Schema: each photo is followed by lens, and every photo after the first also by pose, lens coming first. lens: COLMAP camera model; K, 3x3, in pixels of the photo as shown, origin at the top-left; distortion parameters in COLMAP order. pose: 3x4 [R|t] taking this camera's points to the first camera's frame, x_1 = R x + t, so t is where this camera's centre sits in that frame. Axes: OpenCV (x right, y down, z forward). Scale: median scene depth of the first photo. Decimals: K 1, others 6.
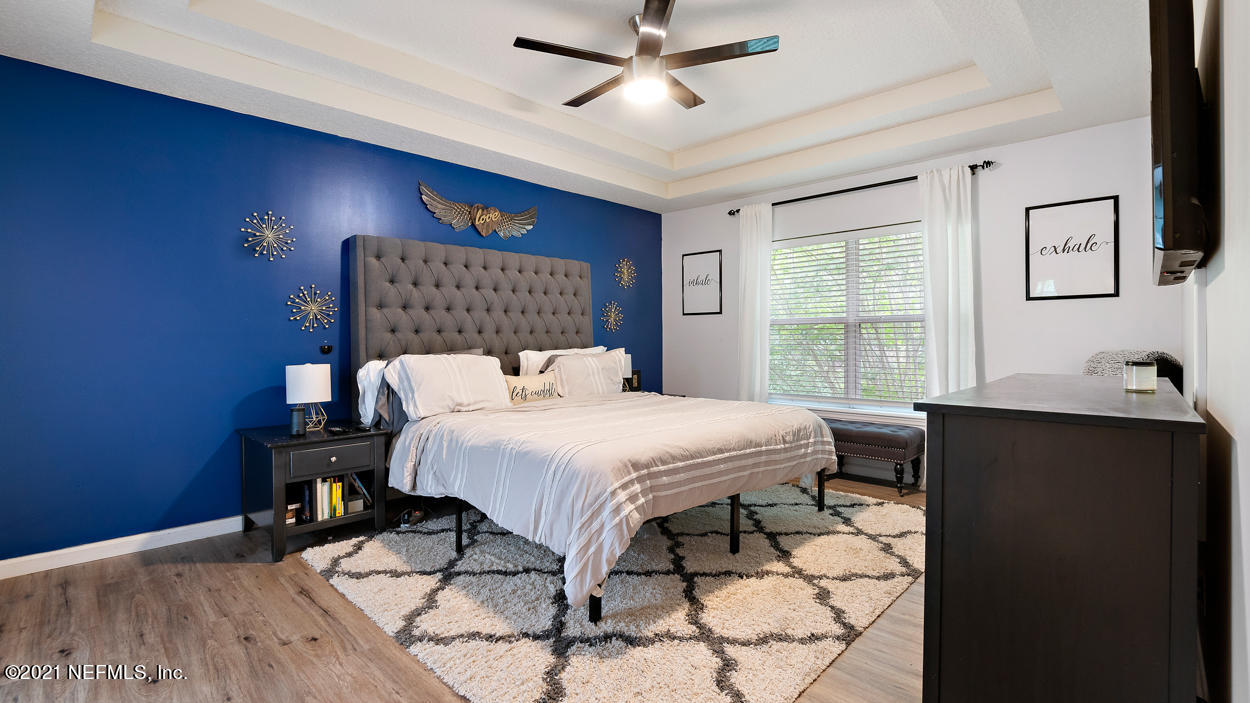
lens RADIAL K [[562.0, 0, 616.4], [0, 562.0, 347.7], [0, 0, 1]] dist [-0.011953, 0.005585]
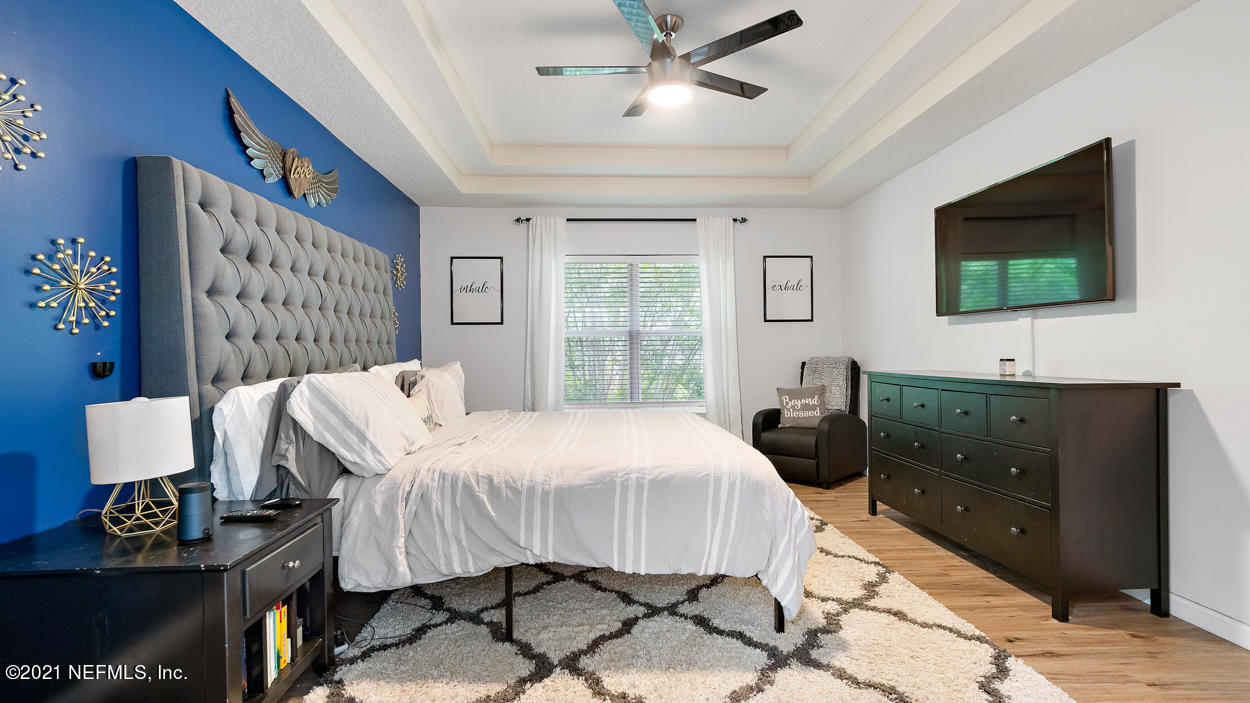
lens RADIAL K [[562.0, 0, 629.9], [0, 562.0, 352.1], [0, 0, 1]] dist [-0.011953, 0.005585]
pose [[0.675570, -0.004248, 0.737284, -0.576390], [0.018277, 0.999773, -0.010987, 0.001350], [-0.737069, 0.020897, 0.675494, 0.316388]]
